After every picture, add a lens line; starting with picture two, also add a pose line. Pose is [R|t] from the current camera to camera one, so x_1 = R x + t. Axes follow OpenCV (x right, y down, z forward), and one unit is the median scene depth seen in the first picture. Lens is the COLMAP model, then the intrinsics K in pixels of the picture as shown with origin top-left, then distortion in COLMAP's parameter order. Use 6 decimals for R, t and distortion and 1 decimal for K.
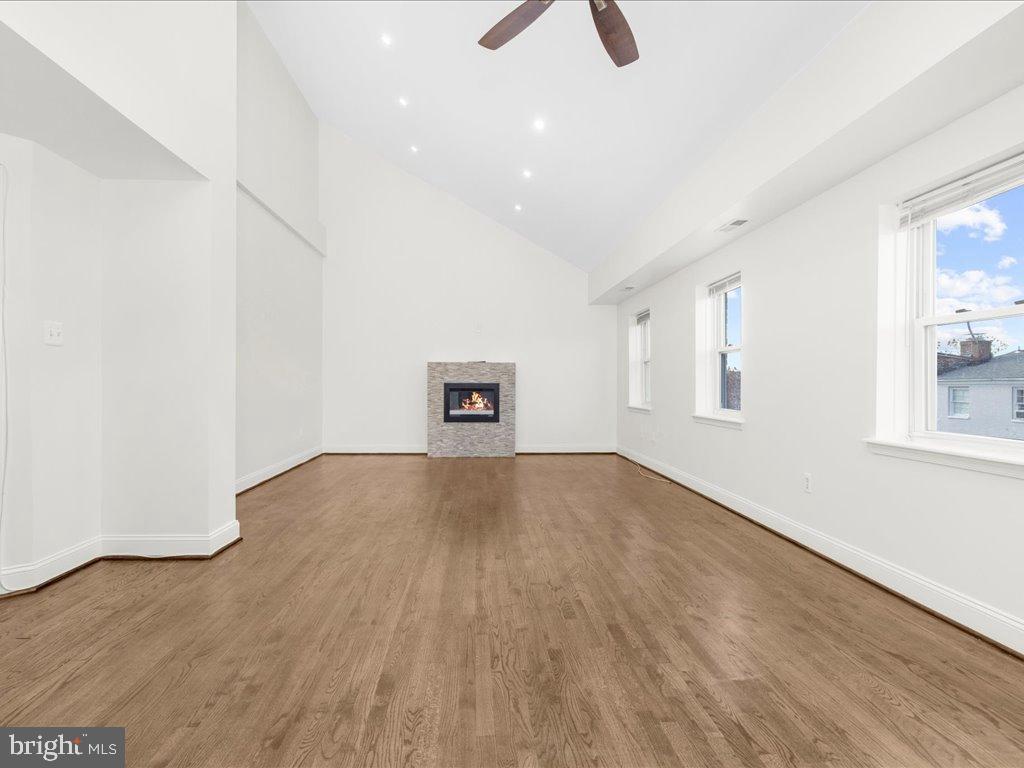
lens RADIAL K [[497.3, 0, 498.5], [0, 497.3, 380.5], [0, 0, 1]] dist [-0.002659, 0.000756]
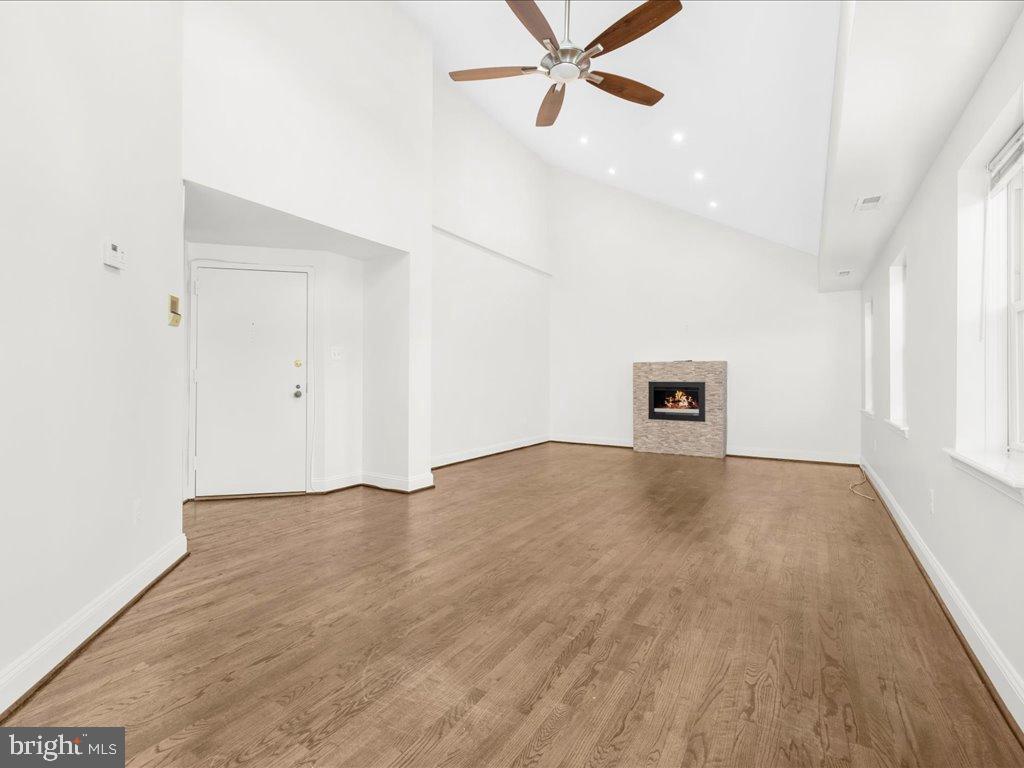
lens RADIAL K [[497.3, 0, 498.5], [0, 497.3, 380.5], [0, 0, 1]] dist [-0.002659, 0.000756]
pose [[0.823195, 0.002882, -0.567752, 0.227043], [-0.001580, 0.999995, 0.002786, -0.000211], [0.567757, -0.001396, 0.823195, -0.052043]]
